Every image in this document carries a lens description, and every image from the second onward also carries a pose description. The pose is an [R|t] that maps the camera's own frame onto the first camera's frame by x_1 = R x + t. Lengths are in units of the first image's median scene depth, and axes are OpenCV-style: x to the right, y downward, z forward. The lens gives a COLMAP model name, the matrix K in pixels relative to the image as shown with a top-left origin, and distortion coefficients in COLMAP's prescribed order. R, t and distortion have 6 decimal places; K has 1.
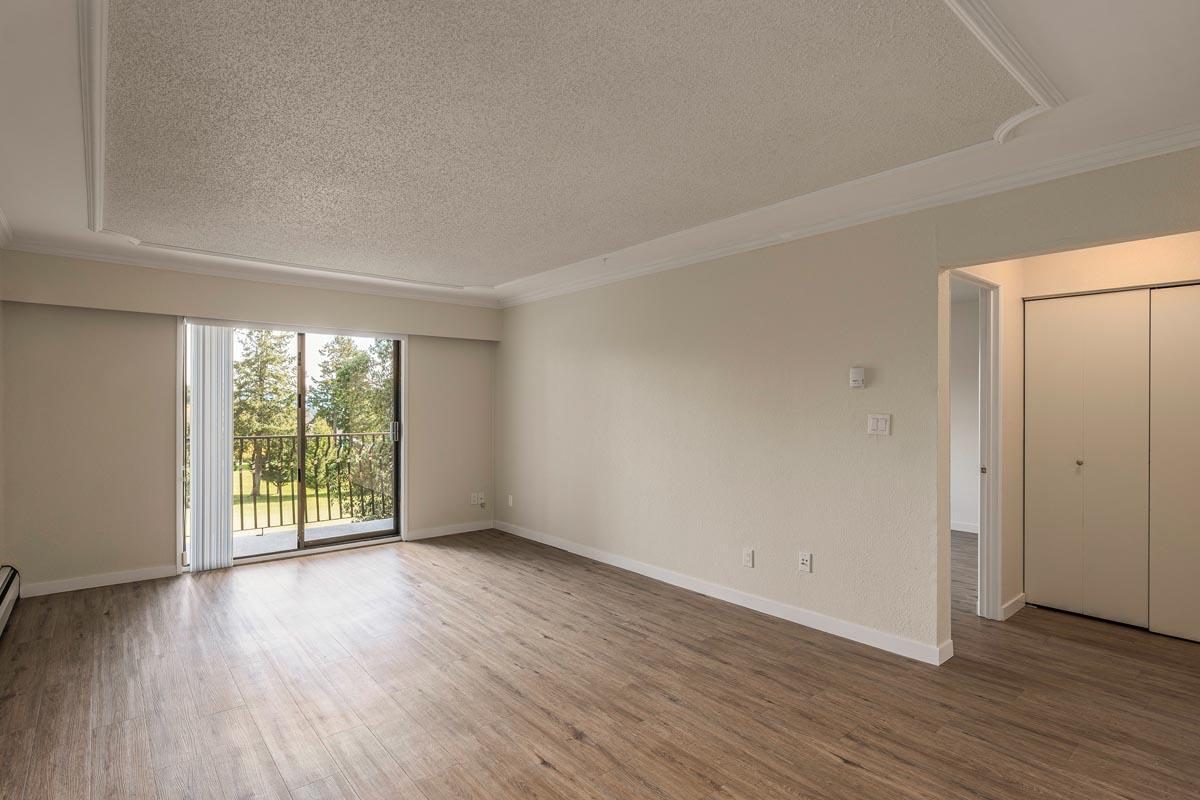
lens RADIAL K [[604.0, 0, 596.5], [0, 604.0, 405.6], [0, 0, 1]] dist [-0.001048, -0.000132]
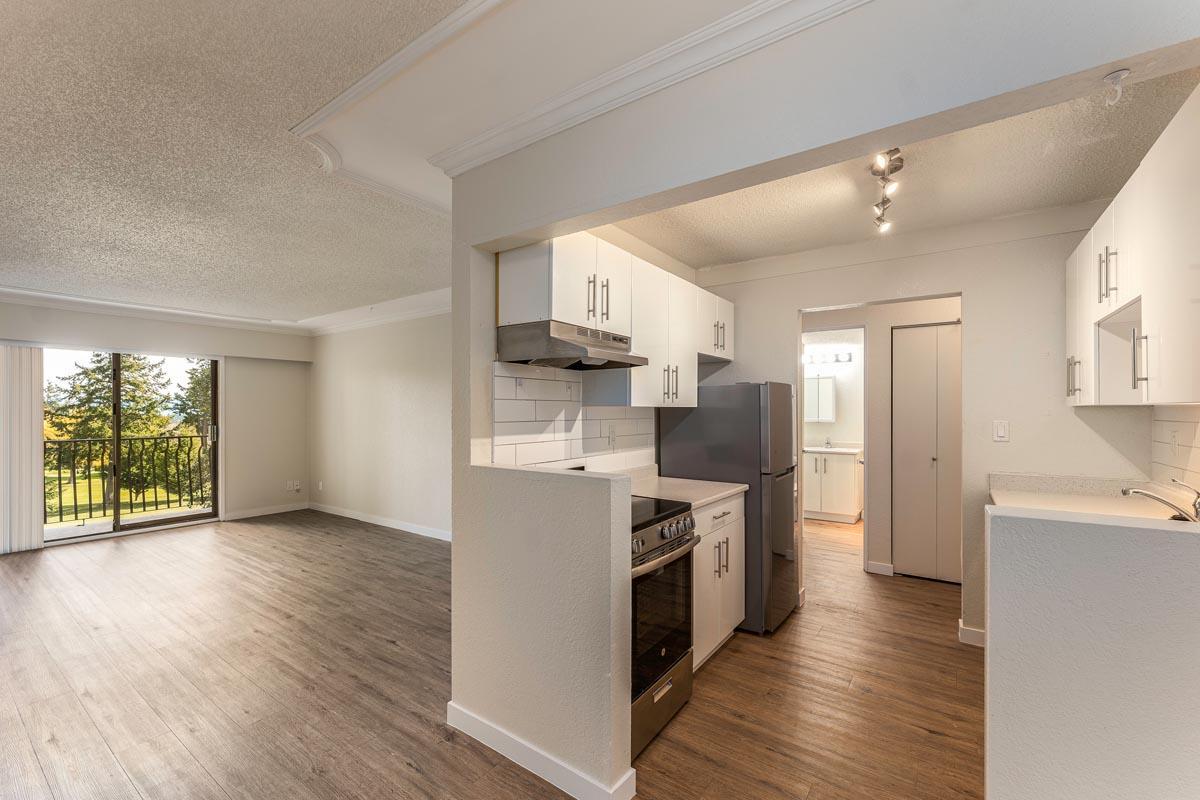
lens RADIAL K [[502.9, 0, 605.3], [0, 502.9, 410.8], [0, 0, 1]] dist [0.000902, 0.000362]
pose [[0.965513, -0.003934, 0.260325, 0.225753], [0.004090, 0.999992, -0.000056, -0.000467], [-0.260323, 0.001119, 0.965521, -0.267582]]
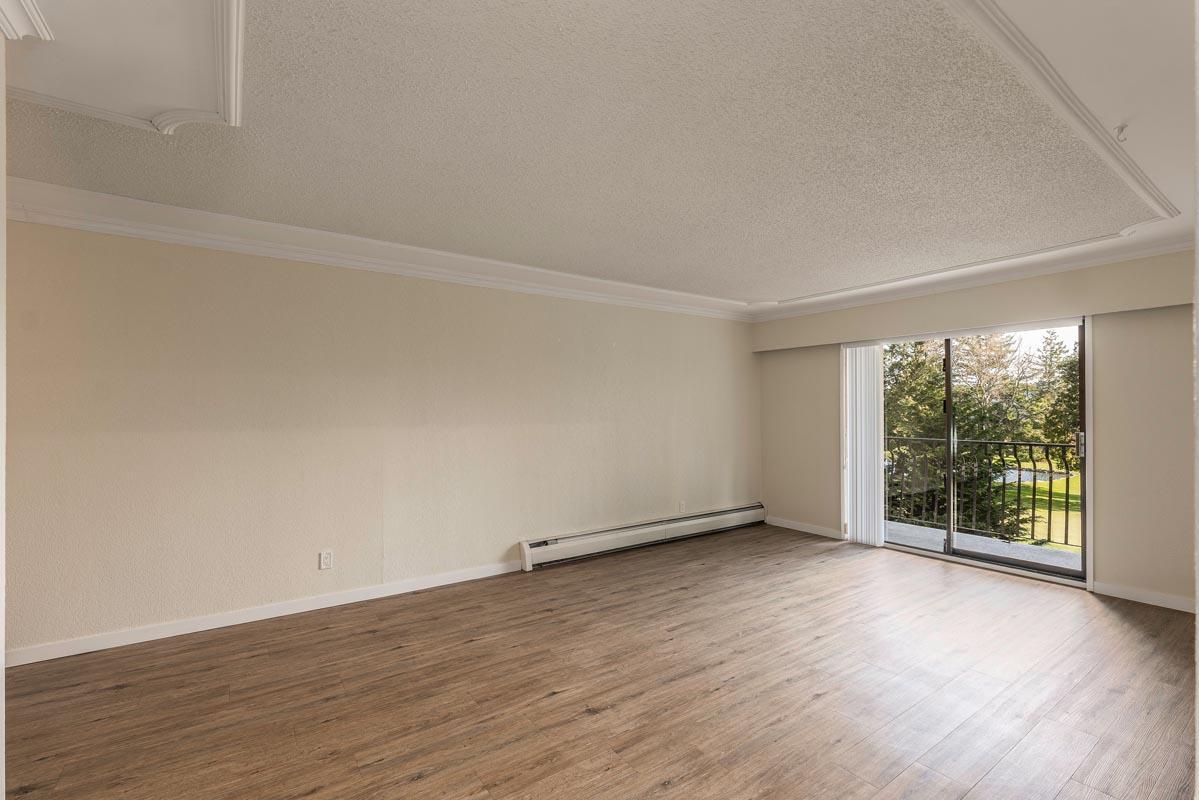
lens RADIAL K [[509.6, 0, 595.4], [0, 509.6, 411.6], [0, 0, 1]] dist [0.001308, 0.000192]
pose [[-0.081996, -0.000157, -0.996633, 0.464946], [0.001473, 0.999999, -0.000279, 0.000029], [0.996632, -0.001491, -0.081996, 0.560135]]
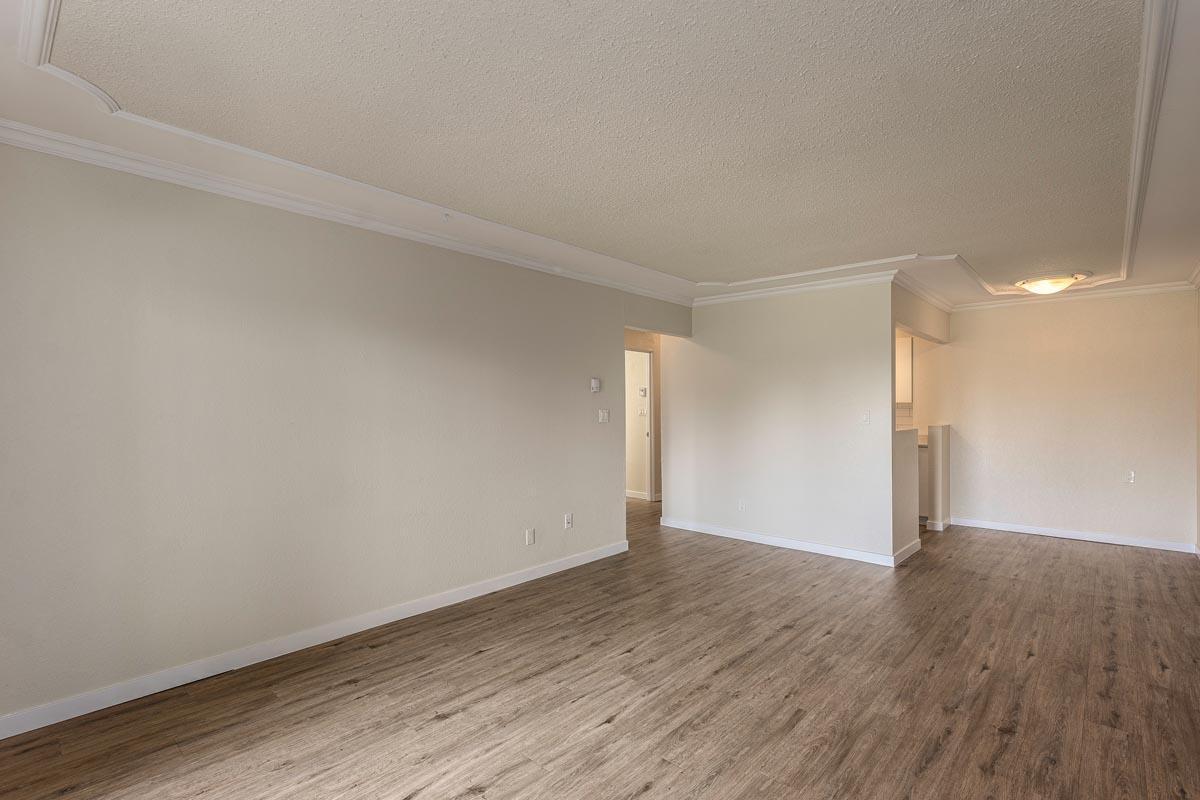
lens RADIAL K [[549.9, 0, 578.5], [0, 549.9, 400.9], [0, 0, 1]] dist [0.002073, 0.000251]
pose [[-0.111458, 0.001809, 0.993768, -0.701787], [-0.002561, 0.999994, -0.002107, -0.011230], [-0.993766, -0.002780, -0.111453, 0.871744]]
